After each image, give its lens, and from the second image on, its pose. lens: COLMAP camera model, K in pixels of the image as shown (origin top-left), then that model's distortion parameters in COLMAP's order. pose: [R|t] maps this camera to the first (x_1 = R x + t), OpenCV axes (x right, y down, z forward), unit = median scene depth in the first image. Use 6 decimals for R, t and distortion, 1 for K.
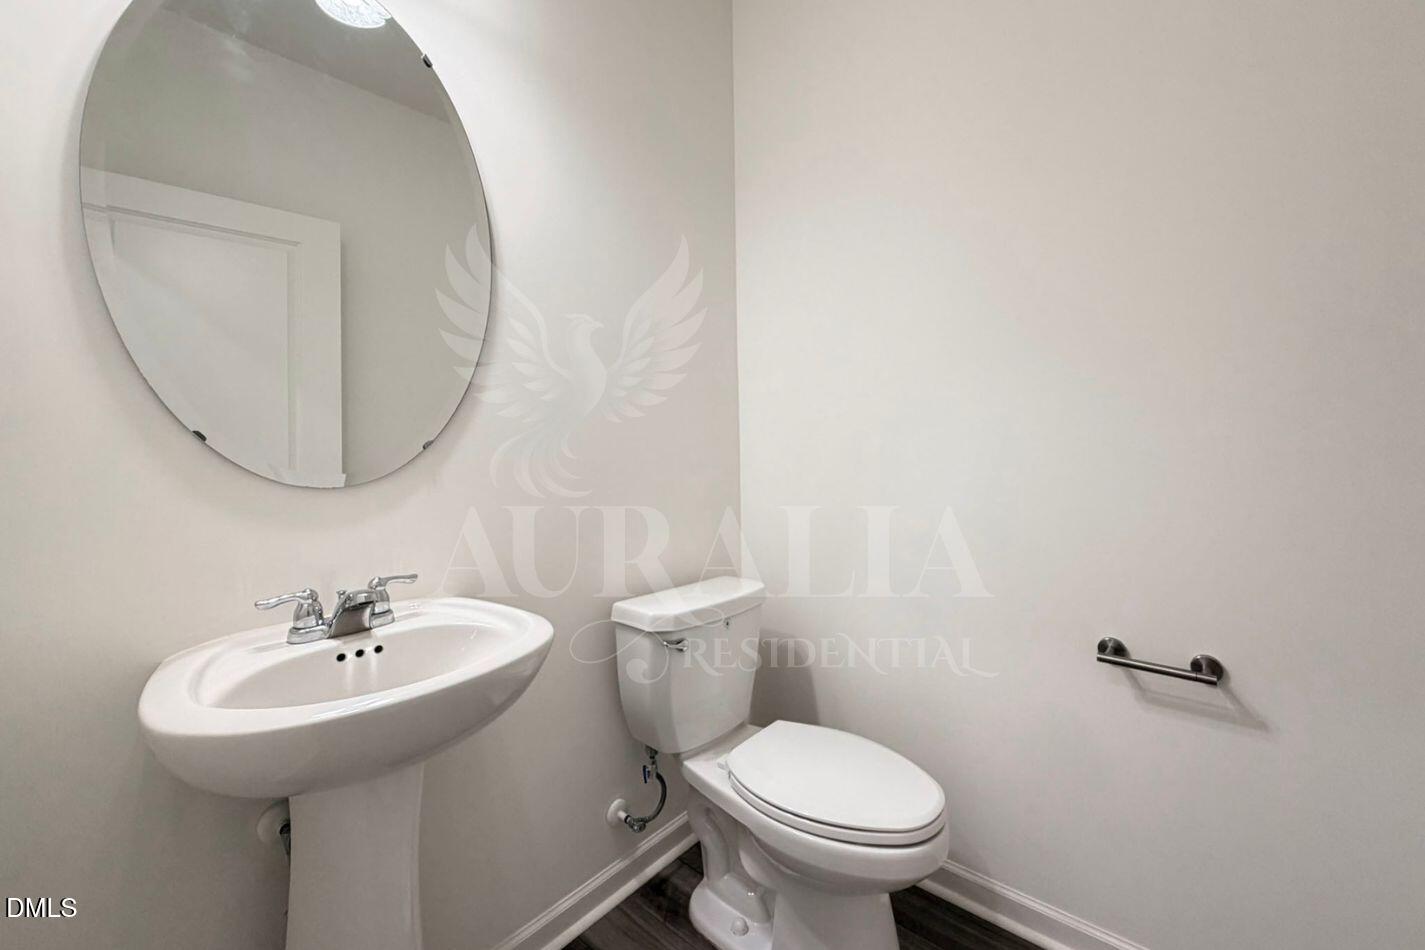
lens RADIAL K [[591.3, 0, 712.0], [0, 591.3, 454.5], [0, 0, 1]] dist [0.000815, 0.000098]
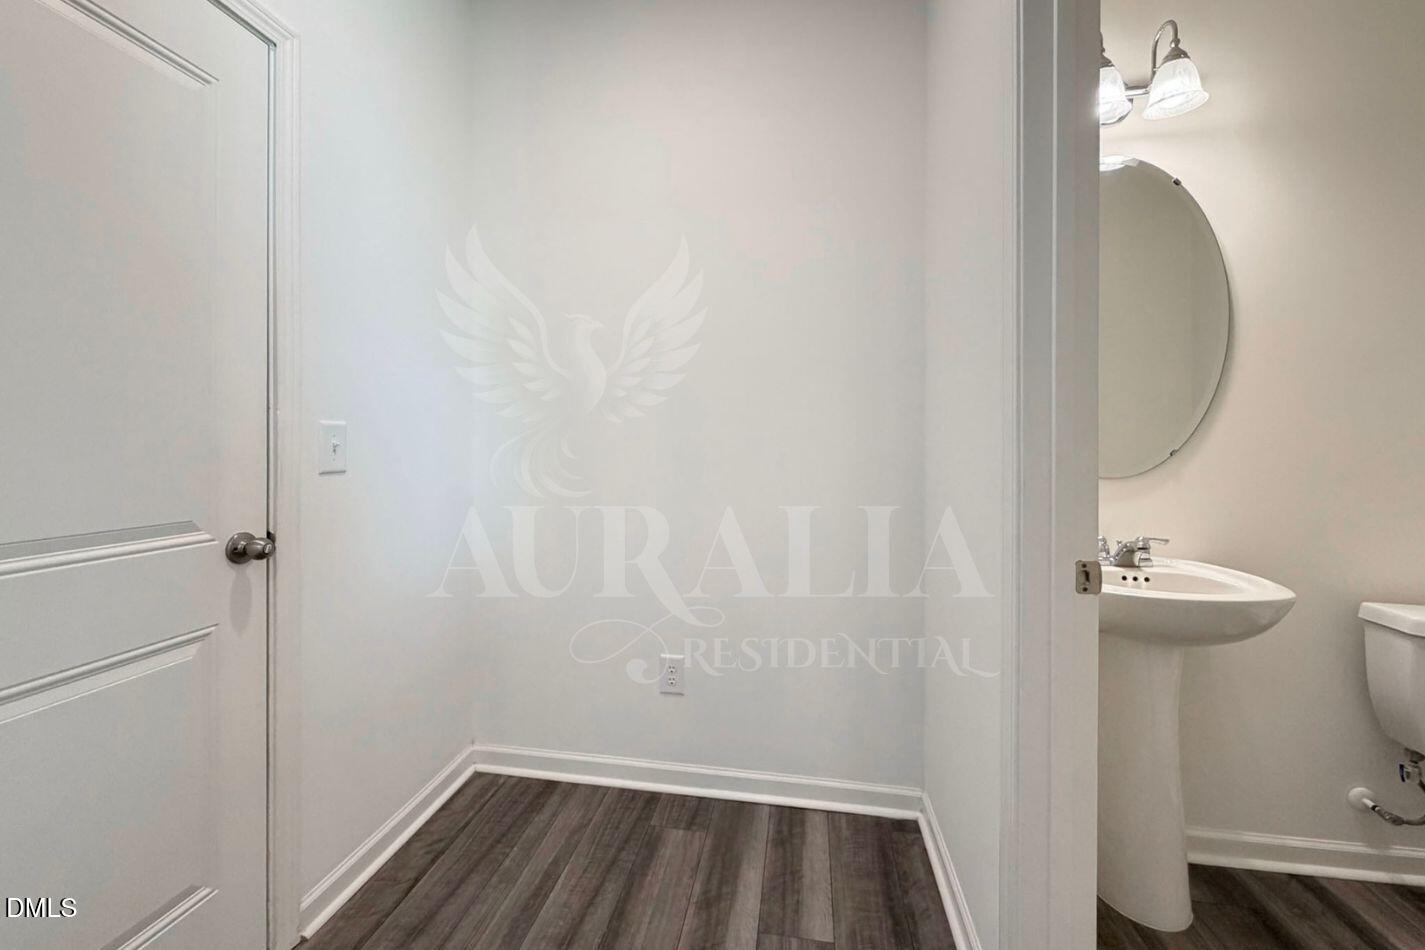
lens RADIAL K [[591.3, 0, 712.0], [0, 591.3, 454.5], [0, 0, 1]] dist [0.000815, 0.000098]
pose [[0.528747, 0.020108, -0.848541, 0.115305], [-0.001121, 0.999735, 0.022992, -0.033319], [0.848778, -0.011206, 0.528630, -0.556494]]
